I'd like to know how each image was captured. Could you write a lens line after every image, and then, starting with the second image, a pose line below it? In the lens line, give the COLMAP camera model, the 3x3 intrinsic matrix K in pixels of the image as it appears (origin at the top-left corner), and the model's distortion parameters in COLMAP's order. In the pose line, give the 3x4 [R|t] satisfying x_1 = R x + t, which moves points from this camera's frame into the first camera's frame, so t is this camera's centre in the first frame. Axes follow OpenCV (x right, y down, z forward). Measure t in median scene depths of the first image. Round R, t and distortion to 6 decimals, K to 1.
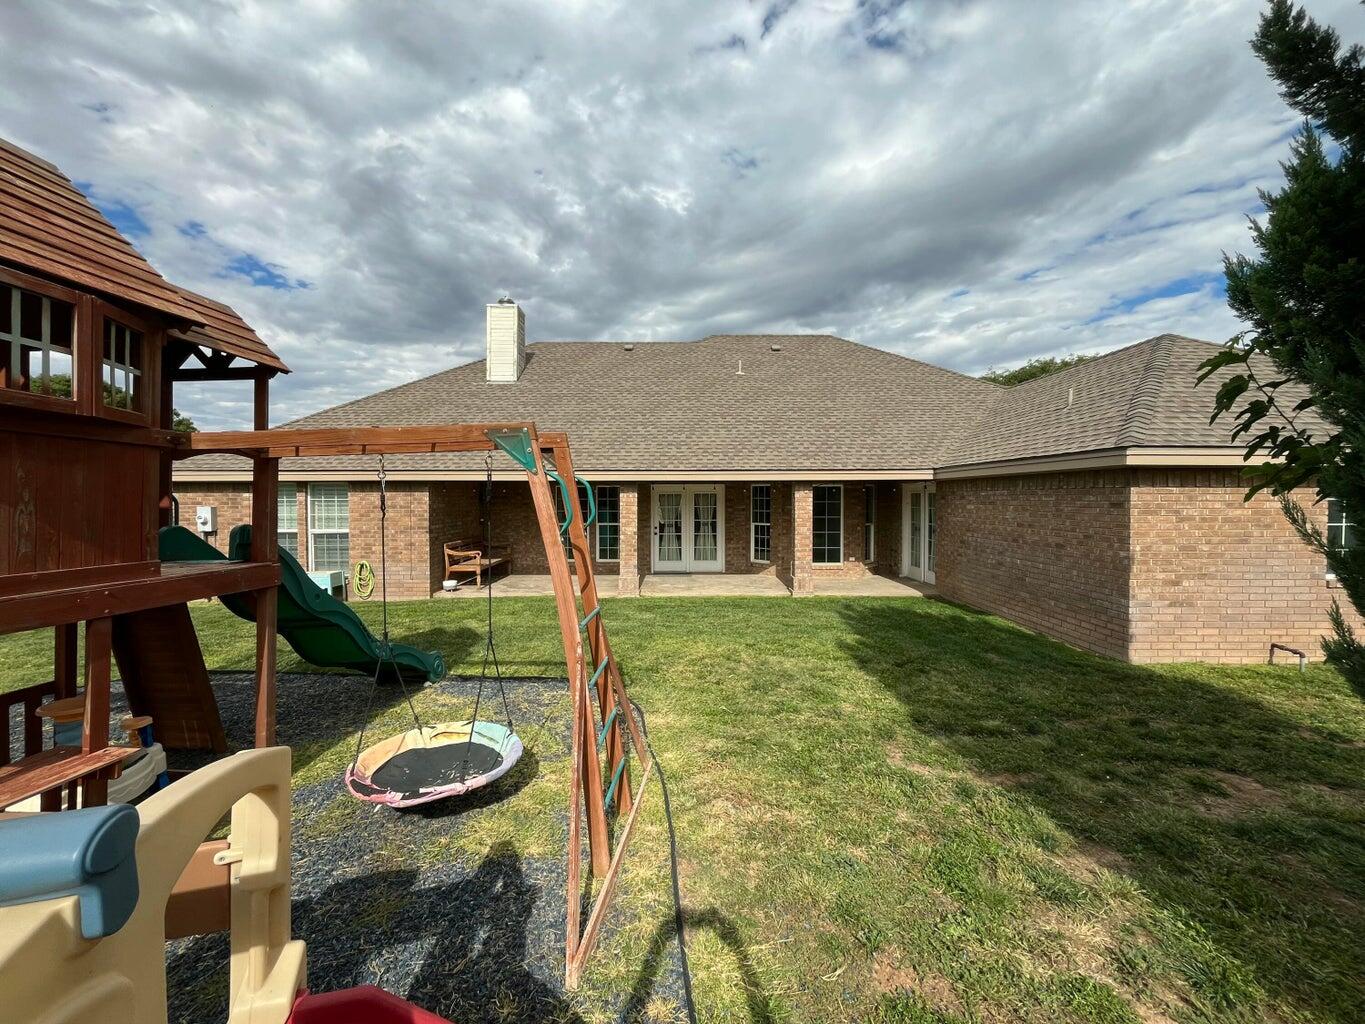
lens RADIAL K [[546.6, 0, 678.2], [0, 546.6, 507.9], [0, 0, 1]] dist [0.001748, 0.000468]
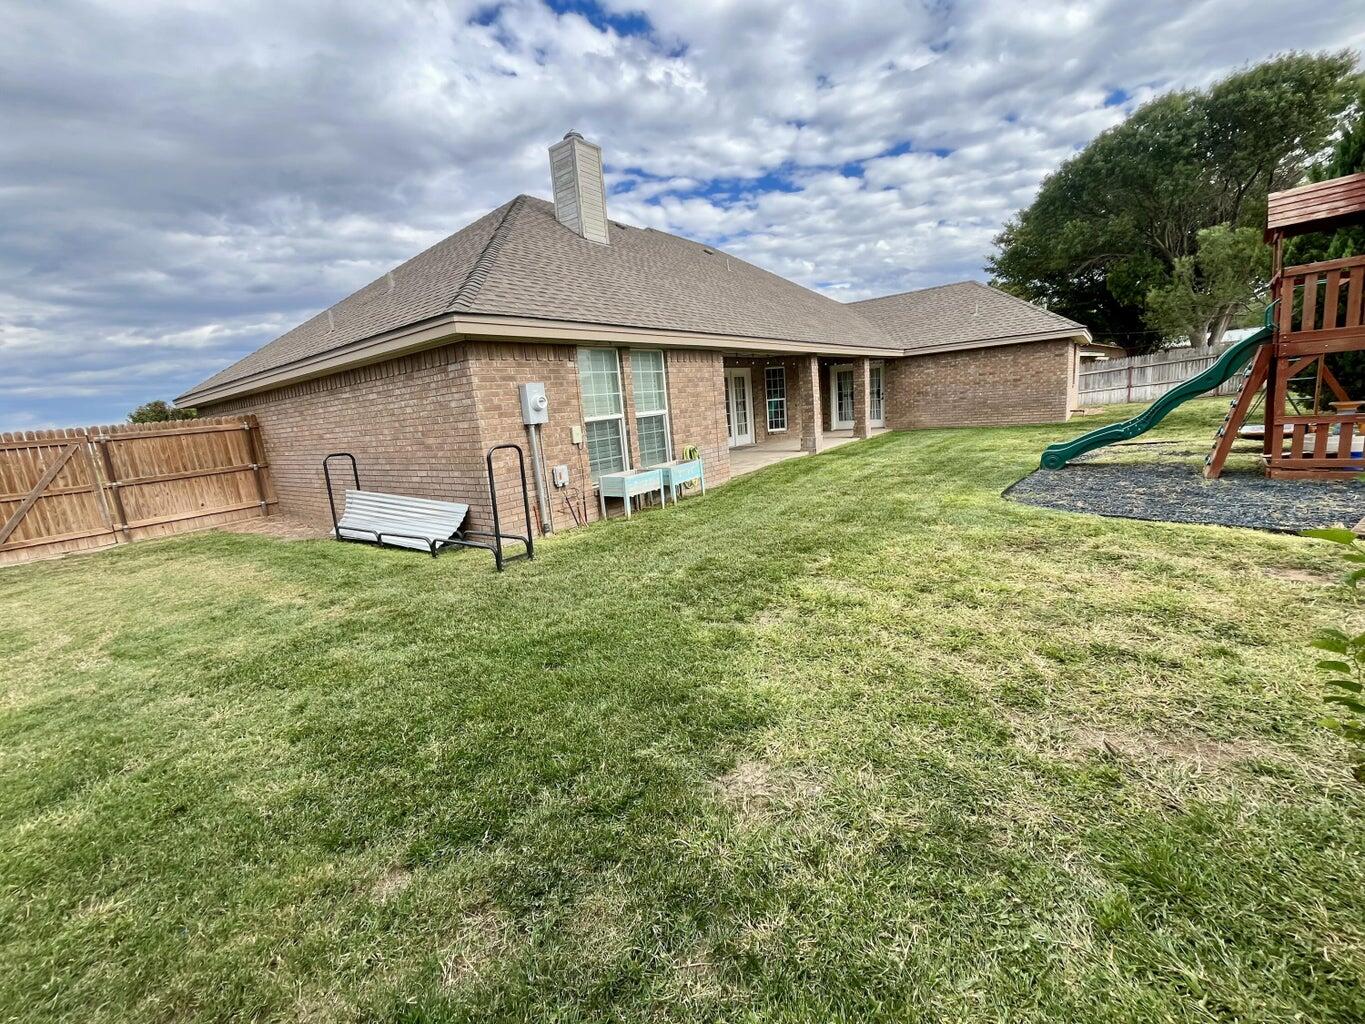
lens RADIAL K [[546.6, 0, 678.2], [0, 546.6, 507.9], [0, 0, 1]] dist [0.001748, 0.000468]
pose [[0.604576, -0.194707, 0.772384, -1.249957], [0.095513, 0.980389, 0.172381, 0.045074], [-0.790800, -0.030445, 0.611317, 0.509141]]
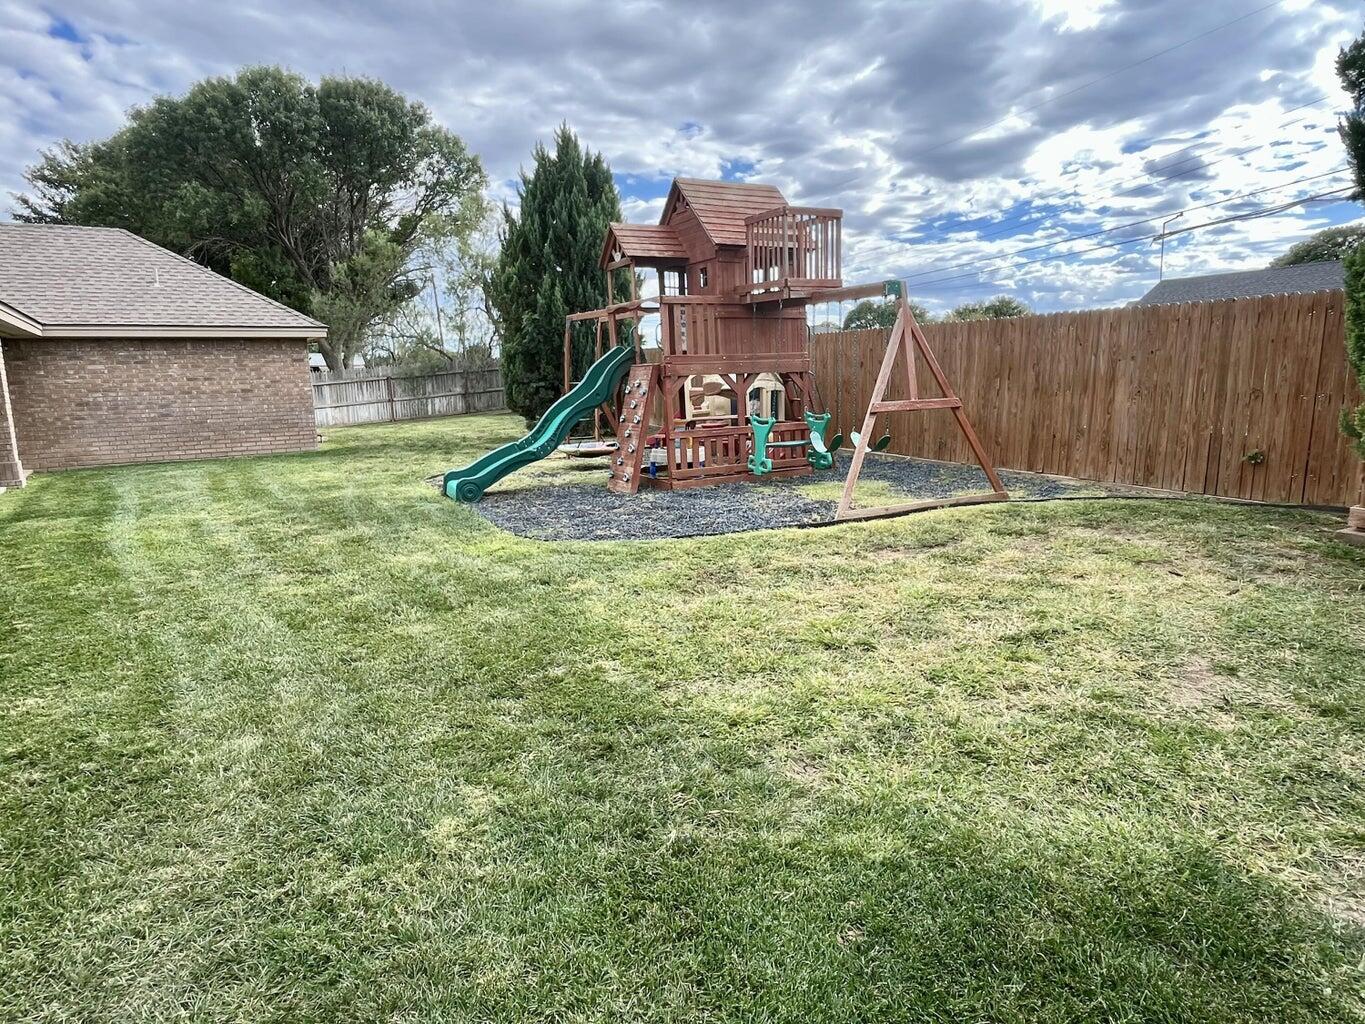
lens RADIAL K [[776.6, 0, 682.5], [0, 776.6, 512.0], [0, 0, 1]] dist [-0.002456, -0.000102]
pose [[-0.542305, -0.131122, 0.829887, -1.161078], [0.041238, 0.982402, 0.182167, 0.040766], [-0.839169, 0.133013, -0.527354, 0.805971]]
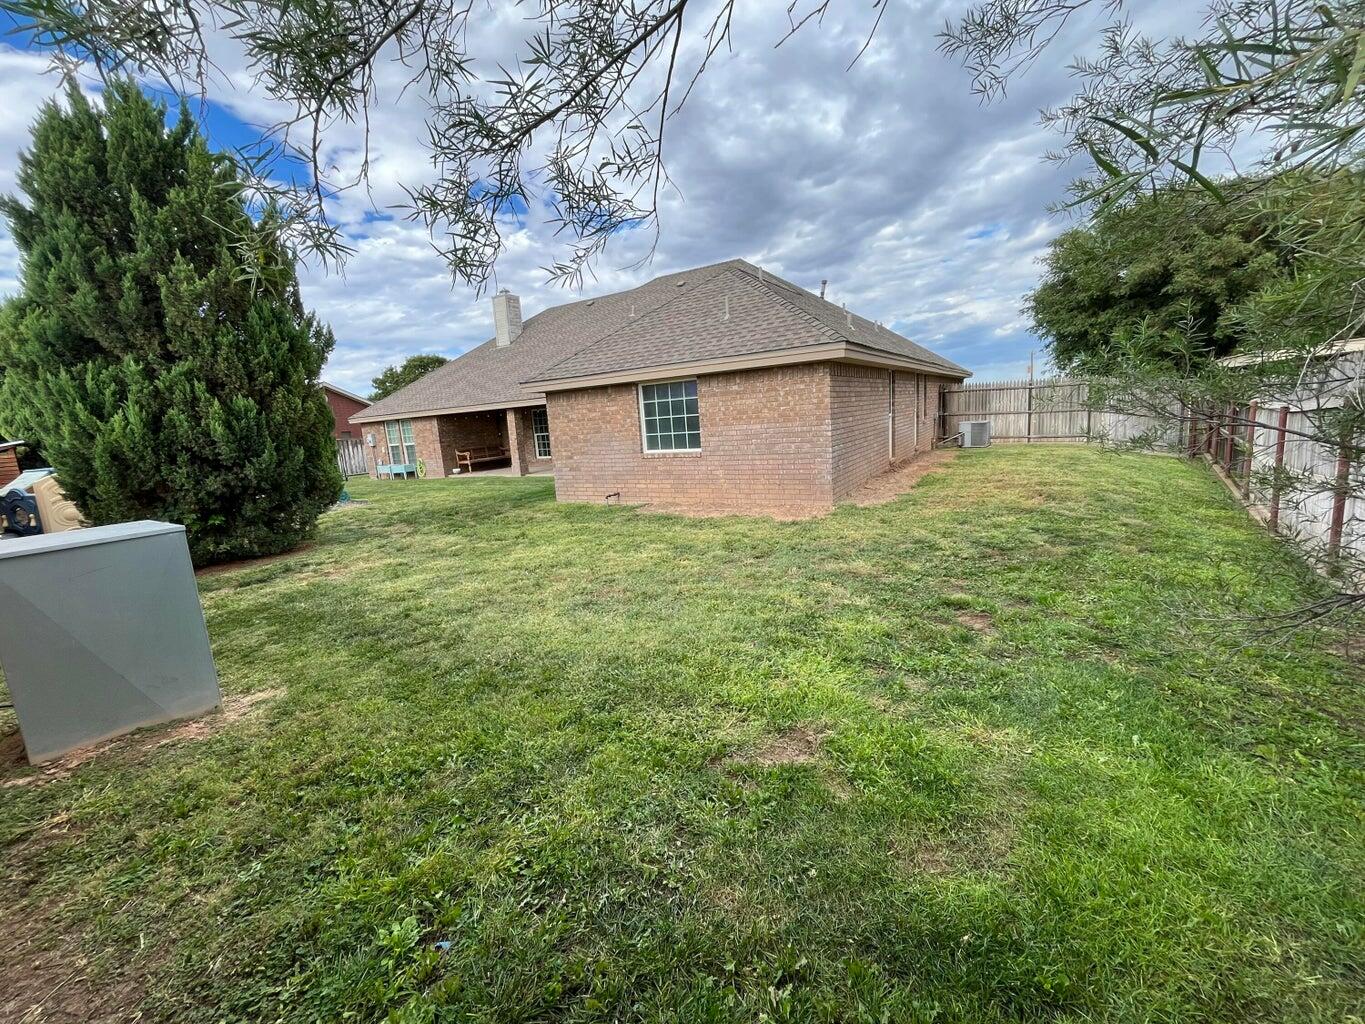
lens RADIAL K [[557.1, 0, 675.6], [0, 557.1, 508.6], [0, 0, 1]] dist [-0.001119, 0.000008]
pose [[0.850438, 0.030054, -0.525217, 1.159896], [0.057095, 0.987197, 0.148939, 0.028243], [0.522968, -0.156650, 0.837833, -0.185031]]
